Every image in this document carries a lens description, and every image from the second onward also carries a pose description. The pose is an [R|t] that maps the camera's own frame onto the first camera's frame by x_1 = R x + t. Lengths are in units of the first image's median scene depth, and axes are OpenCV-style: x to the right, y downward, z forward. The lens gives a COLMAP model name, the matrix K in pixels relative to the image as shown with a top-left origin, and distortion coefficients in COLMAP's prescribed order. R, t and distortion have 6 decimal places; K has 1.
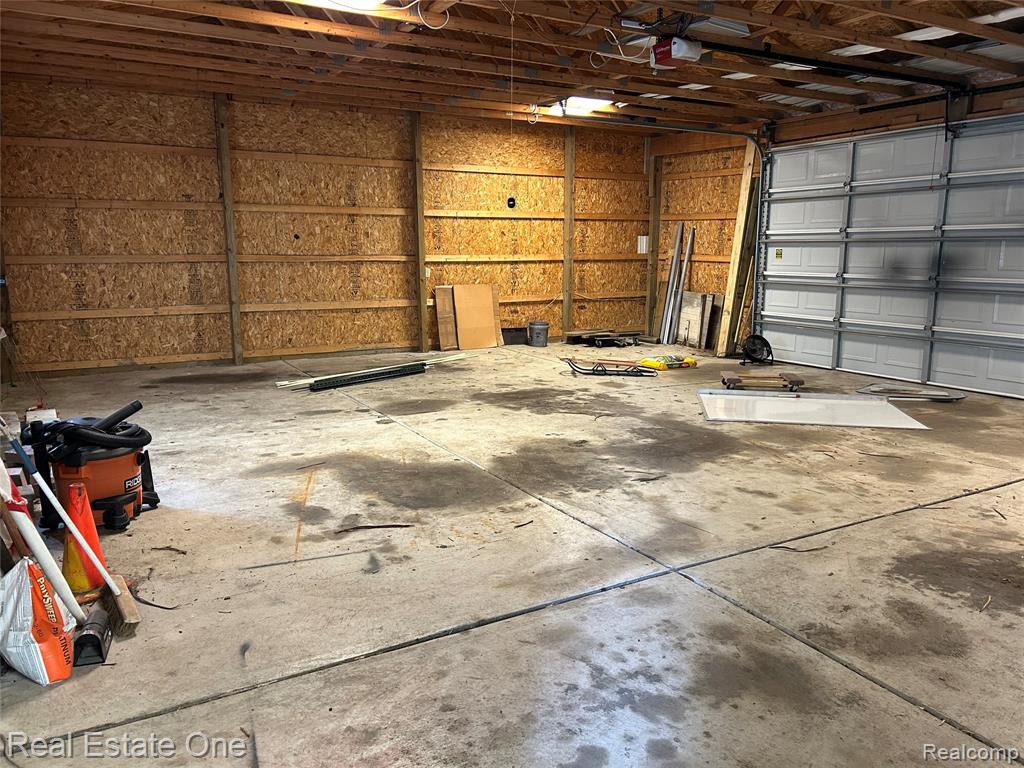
lens RADIAL K [[765.3, 0, 513.2], [0, 765.3, 390.2], [0, 0, 1]] dist [0.046527, -0.062735]
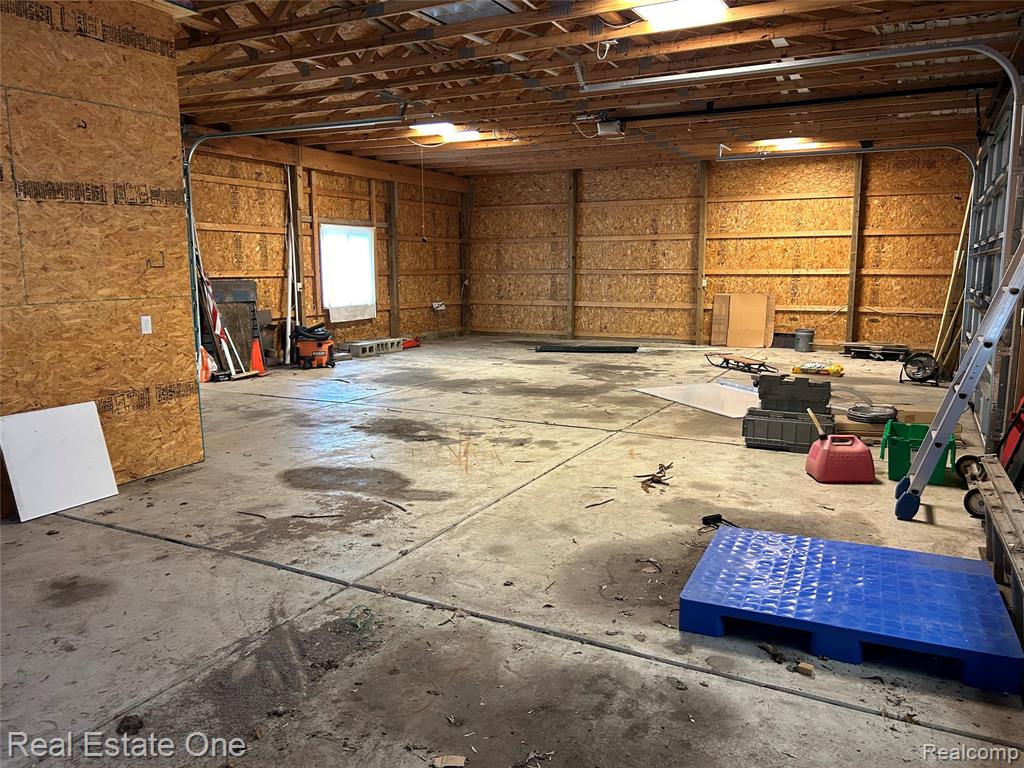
lens RADIAL K [[765.3, 0, 507.7], [0, 765.3, 385.2], [0, 0, 1]] dist [0.046527, -0.062735]
pose [[0.549366, 0.126172, -0.826001, 1.001469], [-0.151117, 0.987236, 0.050294, -0.000743], [0.821803, 0.097193, 0.561421, 0.041577]]
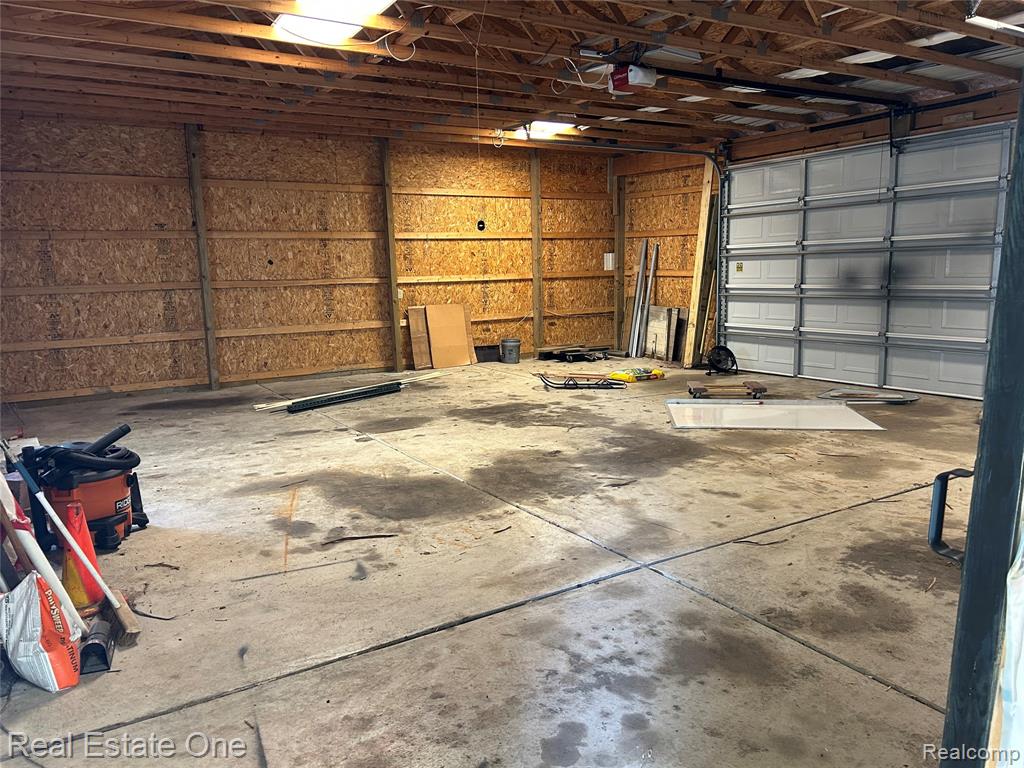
lens RADIAL K [[765.3, 0, 513.0], [0, 765.3, 392.3], [0, 0, 1]] dist [0.046527, -0.062735]
pose [[0.998923, -0.030802, 0.034701, -0.001188], [0.031544, 0.999281, -0.021038, 0.004491], [-0.034028, 0.022110, 0.999176, -0.027357]]
